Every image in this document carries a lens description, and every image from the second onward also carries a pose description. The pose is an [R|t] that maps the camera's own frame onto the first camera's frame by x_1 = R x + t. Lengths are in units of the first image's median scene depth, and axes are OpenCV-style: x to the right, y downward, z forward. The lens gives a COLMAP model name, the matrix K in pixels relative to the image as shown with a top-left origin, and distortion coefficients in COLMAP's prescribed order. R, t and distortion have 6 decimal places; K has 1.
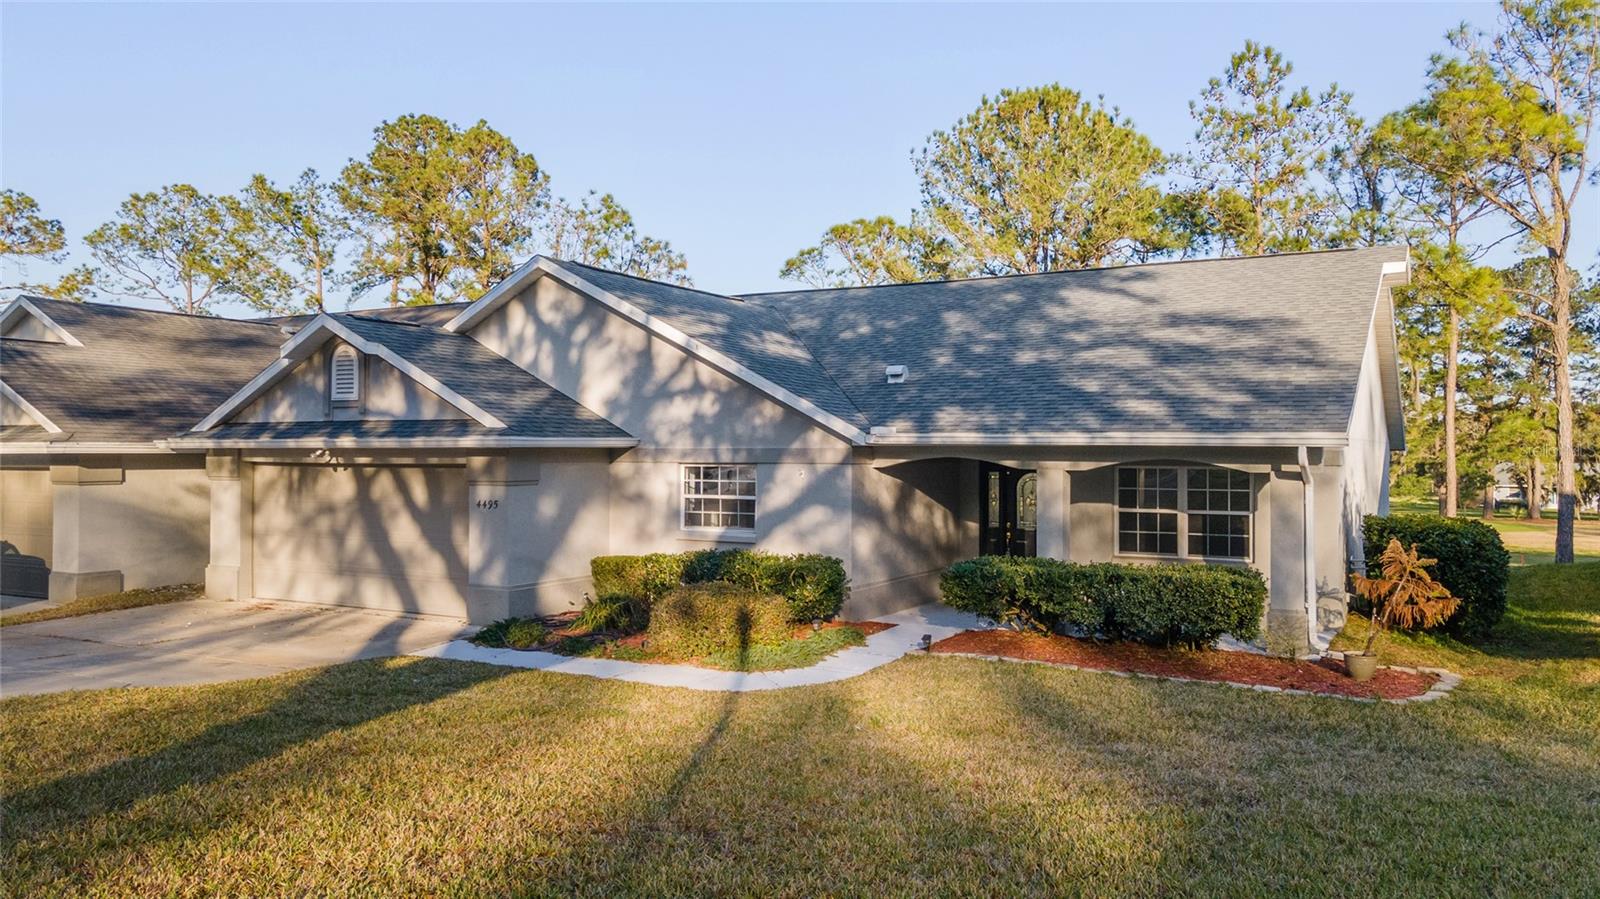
lens RADIAL K [[1240.0, 0, 801.5], [0, 1240.0, 440.2], [0, 0, 1]] dist [0.059917, 0.018715]
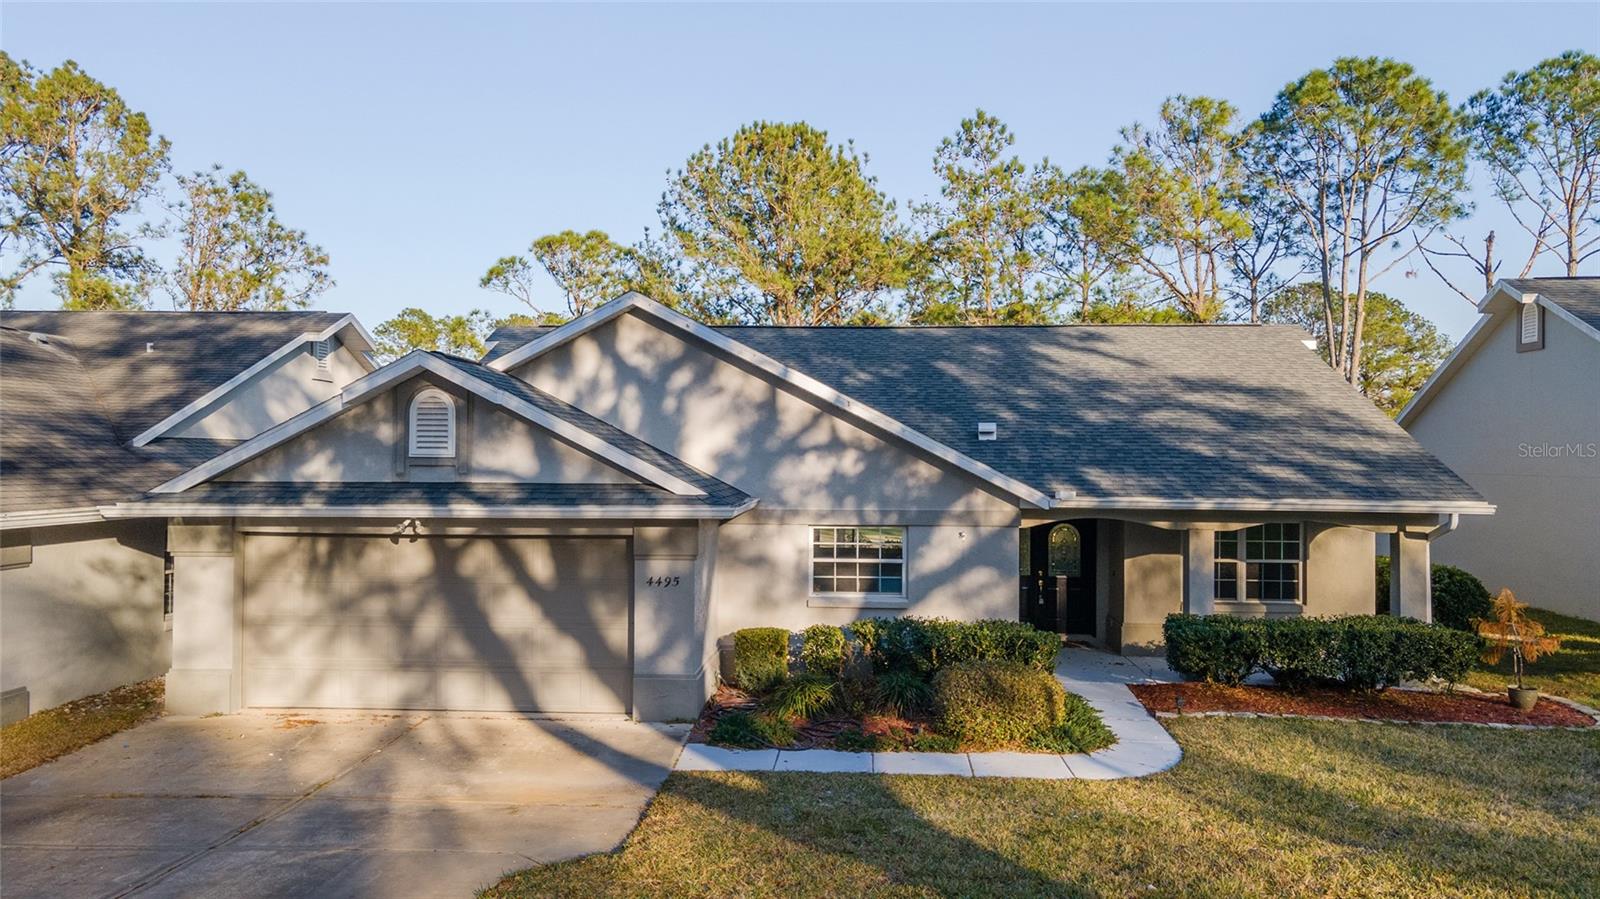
lens RADIAL K [[1240.0, 0, 809.1], [0, 1240.0, 438.9], [0, 0, 1]] dist [0.059917, 0.018715]
pose [[0.892799, 0.007997, 0.450384, -0.509619], [-0.007649, 0.999967, -0.002594, -0.042788], [-0.450390, -0.001129, 0.892831, 0.159610]]
